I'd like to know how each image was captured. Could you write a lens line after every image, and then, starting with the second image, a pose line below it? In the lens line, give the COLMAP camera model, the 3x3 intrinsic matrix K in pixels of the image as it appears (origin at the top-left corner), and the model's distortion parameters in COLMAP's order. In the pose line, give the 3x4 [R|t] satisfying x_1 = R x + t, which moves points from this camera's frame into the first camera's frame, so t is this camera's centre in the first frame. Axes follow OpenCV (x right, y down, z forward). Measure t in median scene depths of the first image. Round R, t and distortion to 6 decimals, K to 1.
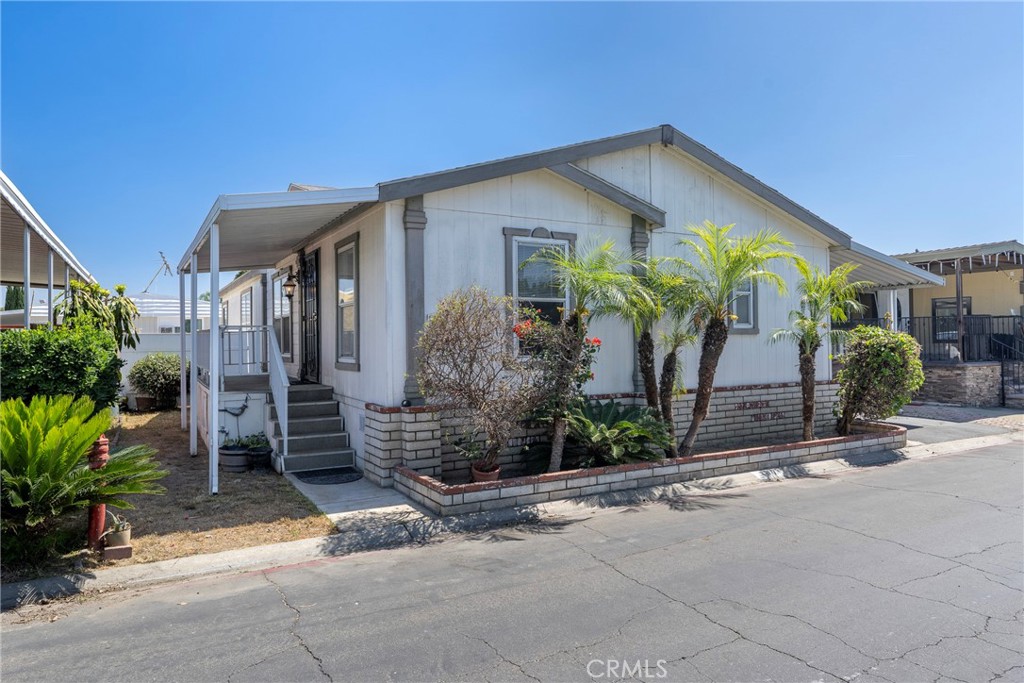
lens RADIAL K [[649.5, 0, 505.4], [0, 649.5, 336.8], [0, 0, 1]] dist [-0.011382, -0.001721]
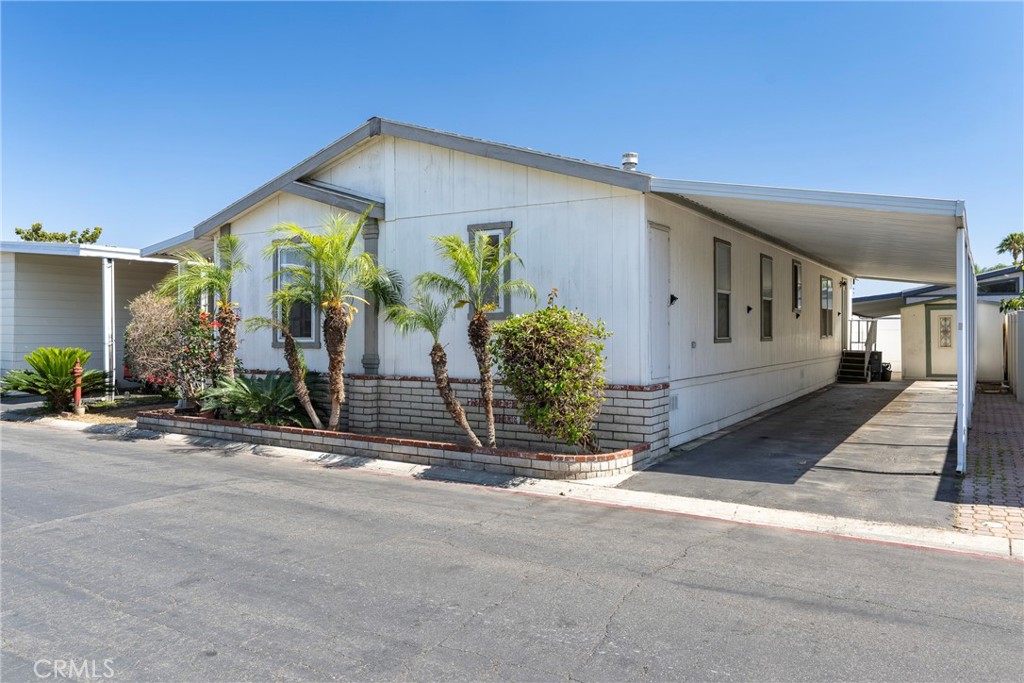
lens RADIAL K [[747.6, 0, 516.1], [0, 747.6, 335.8], [0, 0, 1]] dist [-0.000804, -0.004061]
pose [[0.482752, 0.012820, -0.875663, 1.516652], [-0.001358, 0.999903, 0.013890, 0.004282], [0.875756, -0.005517, 0.482723, 0.669516]]
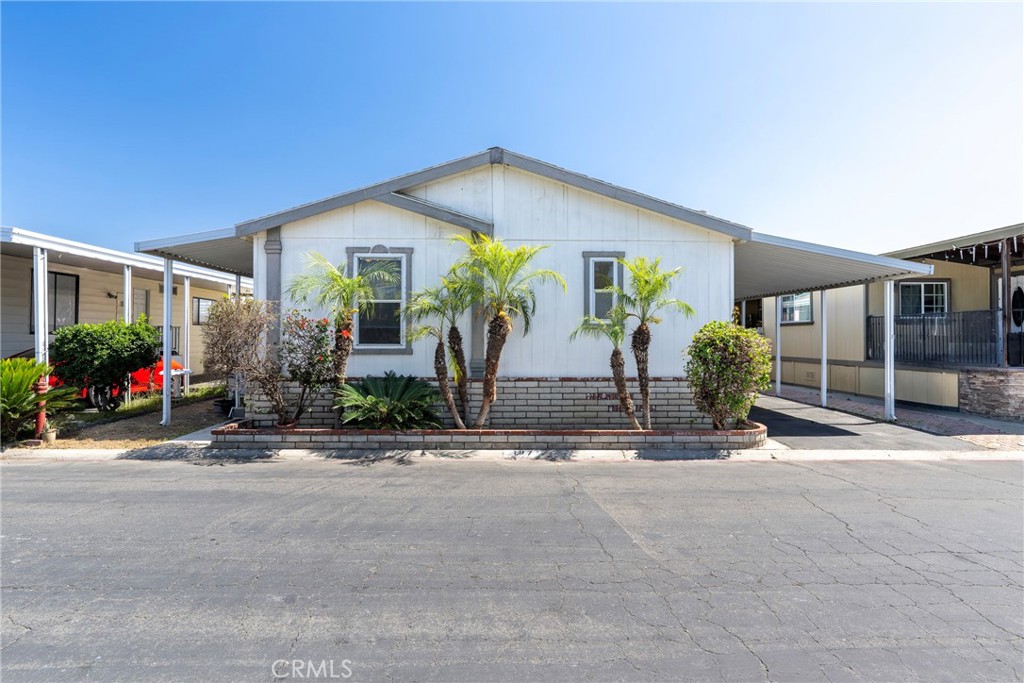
lens RADIAL K [[579.5, 0, 518.4], [0, 579.5, 341.1], [0, 0, 1]] dist [-0.006123, 0.000524]
pose [[0.885895, 0.014424, -0.463662, 0.829766], [-0.008012, 0.999843, 0.015797, 0.001754], [0.463817, -0.010280, 0.885872, 0.108072]]
